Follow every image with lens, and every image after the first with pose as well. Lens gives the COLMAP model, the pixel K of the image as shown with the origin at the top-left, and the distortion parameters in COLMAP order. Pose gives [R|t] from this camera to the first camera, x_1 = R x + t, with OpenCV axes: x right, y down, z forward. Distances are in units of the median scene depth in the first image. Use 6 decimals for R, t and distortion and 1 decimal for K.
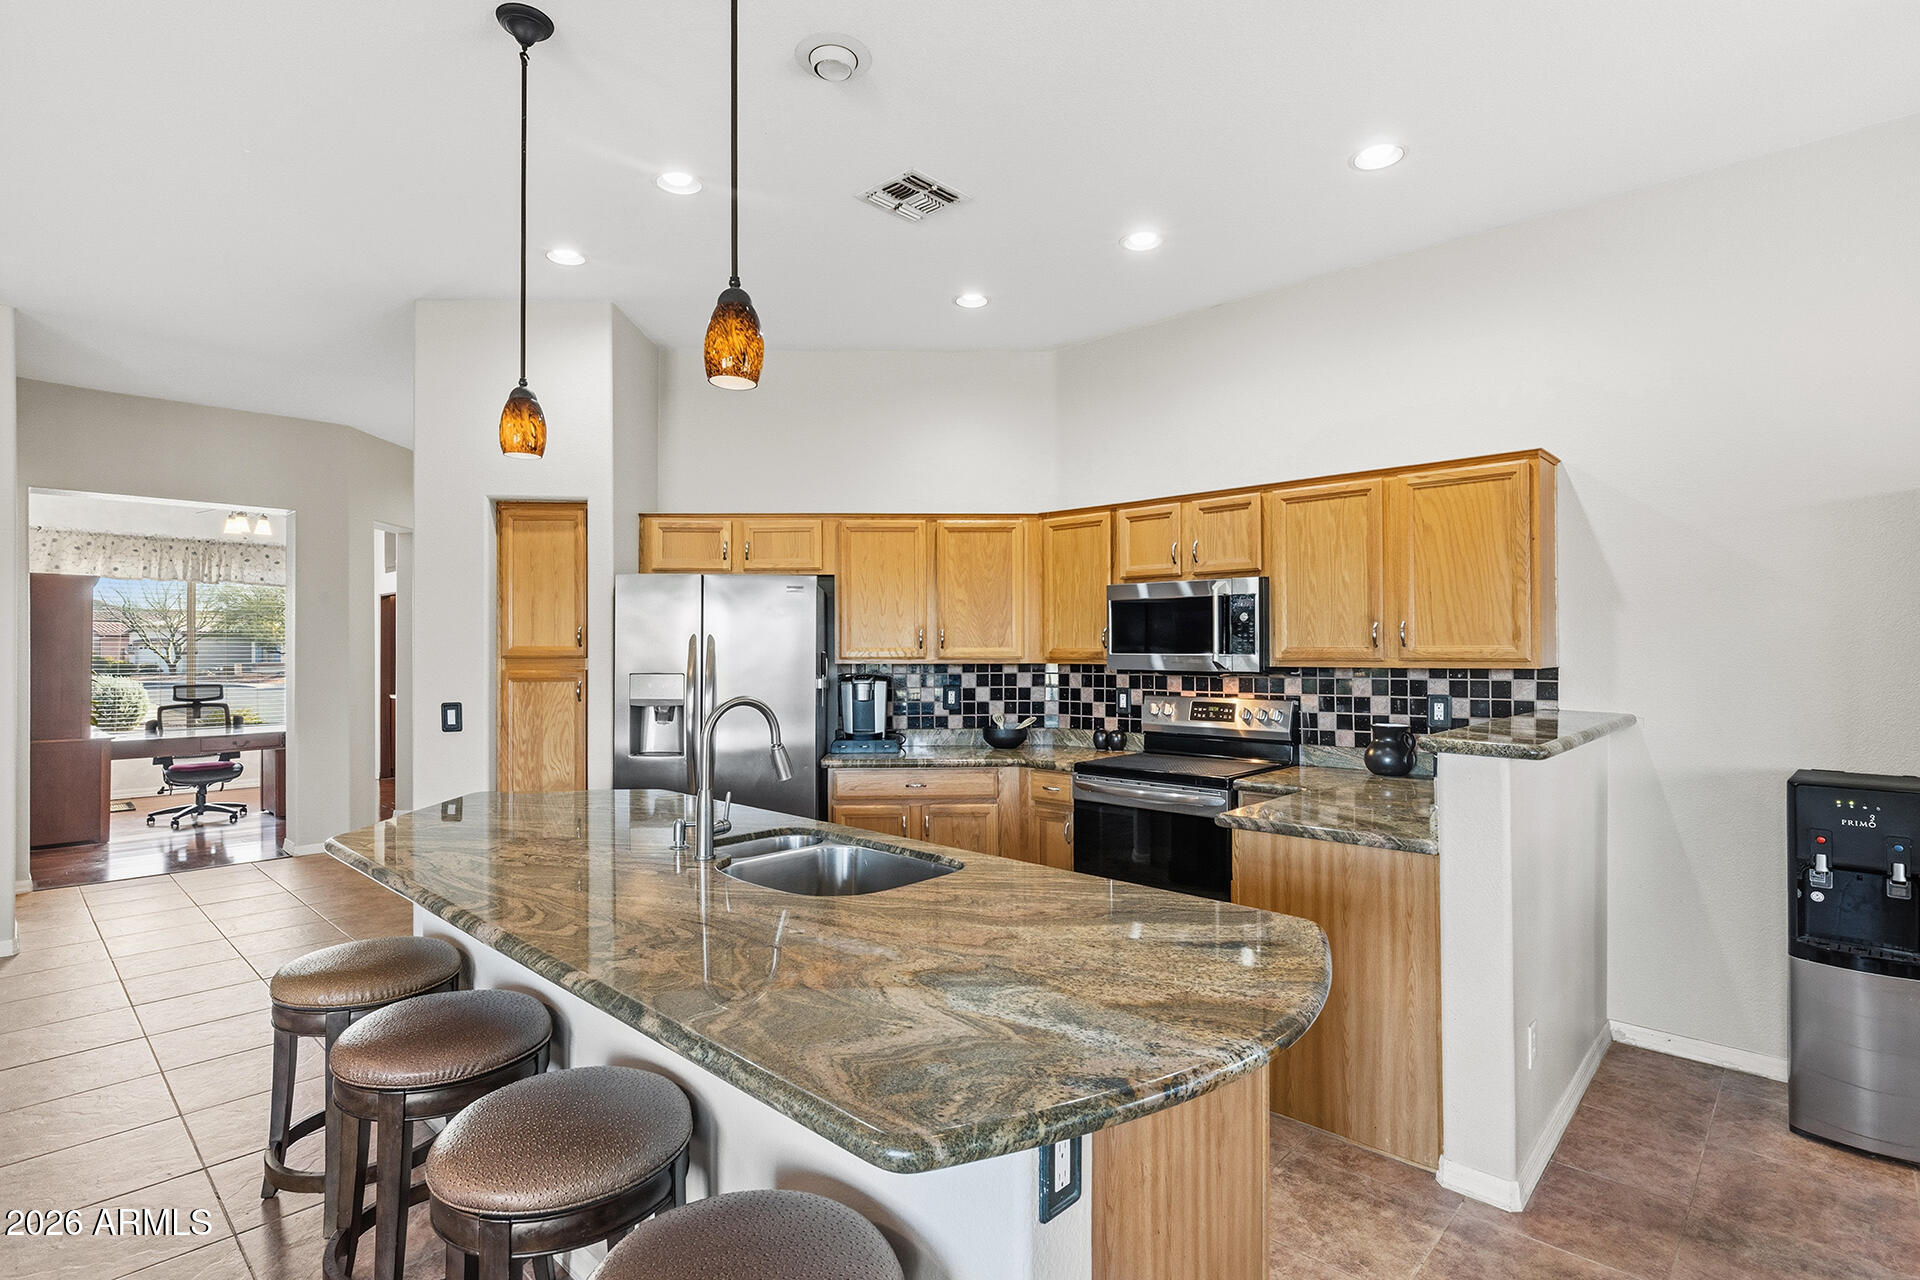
lens RADIAL K [[916.5, 0, 942.1], [0, 916.5, 644.5], [0, 0, 1]] dist [-0.003842, -0.000708]
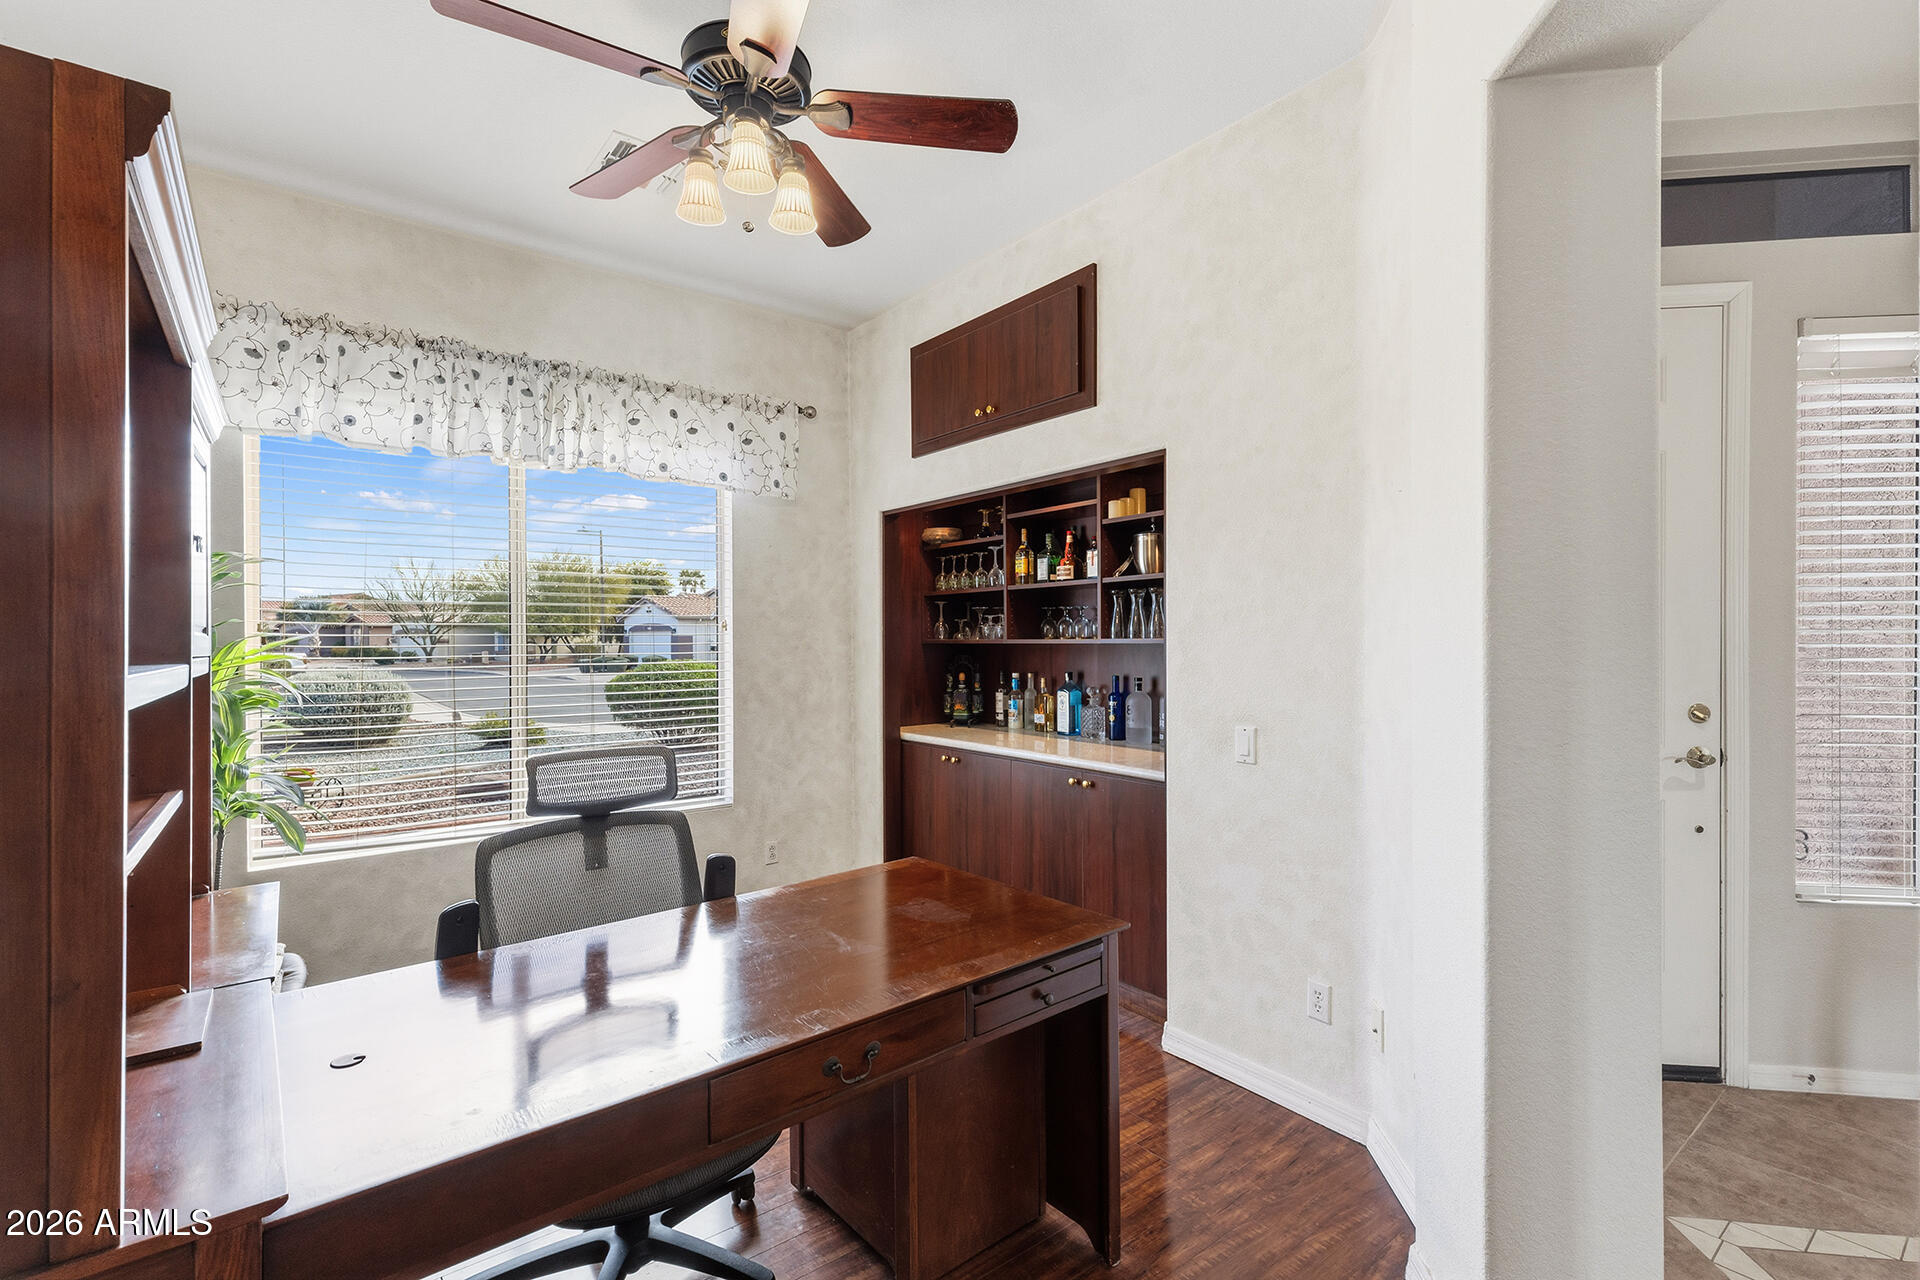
lens RADIAL K [[877.5, 0, 966.6], [0, 877.5, 645.1], [0, 0, 1]] dist [0.005426, 0.000300]
pose [[0.988896, 0.005389, -0.148514, -0.575521], [-0.004056, 0.999949, 0.009273, 0.007971], [0.148556, -0.008567, 0.988867, 0.652006]]
